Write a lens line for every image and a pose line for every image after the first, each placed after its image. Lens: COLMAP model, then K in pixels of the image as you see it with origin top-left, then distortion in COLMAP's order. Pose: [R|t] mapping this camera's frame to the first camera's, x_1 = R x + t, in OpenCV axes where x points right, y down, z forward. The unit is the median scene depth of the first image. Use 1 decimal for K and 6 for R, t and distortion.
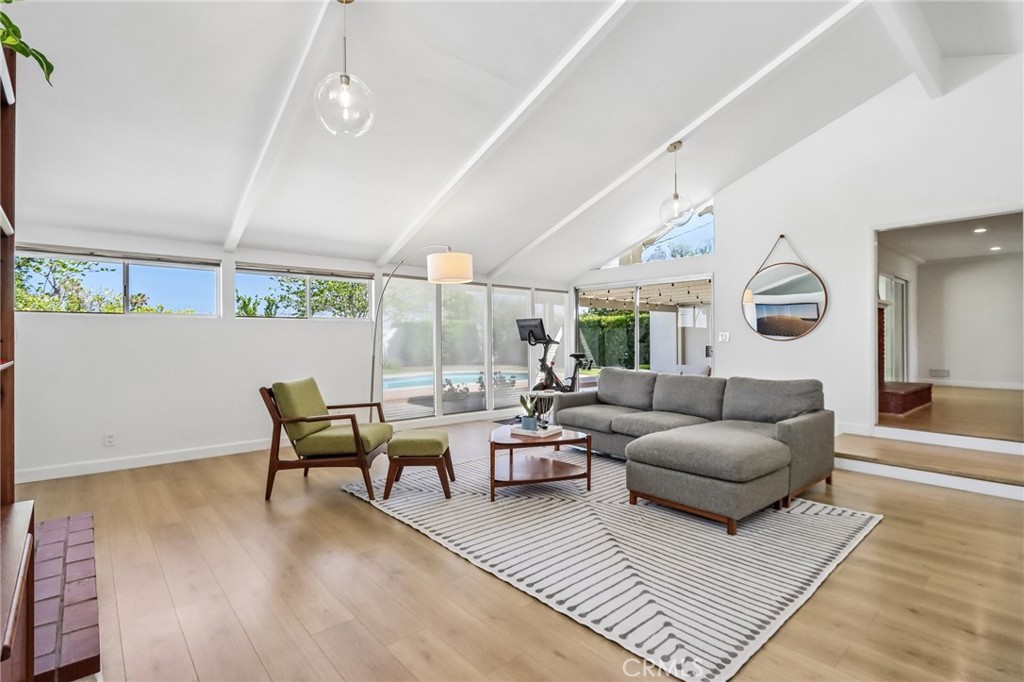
lens RADIAL K [[483.3, 0, 513.0], [0, 483.3, 377.4], [0, 0, 1]] dist [-0.000202, -0.000166]
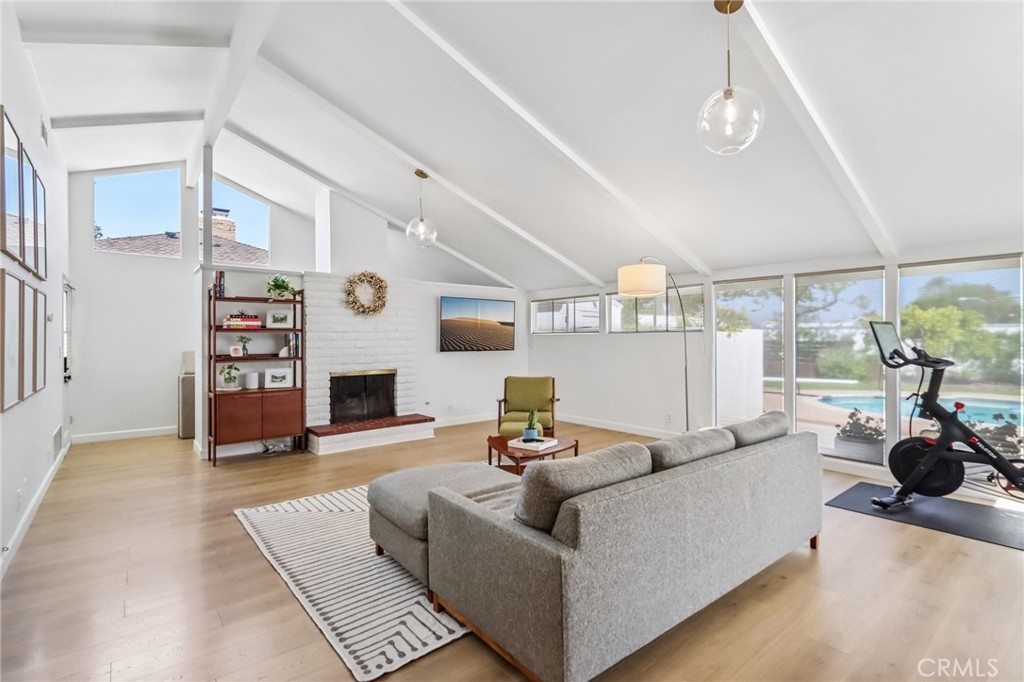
lens RADIAL K [[463.4, 0, 477.1], [0, 463.4, 340.4], [0, 0, 1]] dist [0.000623, 0.000035]
pose [[-0.056873, 0.001541, -0.998380, 1.182961], [-0.079393, 0.996825, 0.006061, -0.118903], [0.995220, 0.079609, -0.056570, 1.028469]]
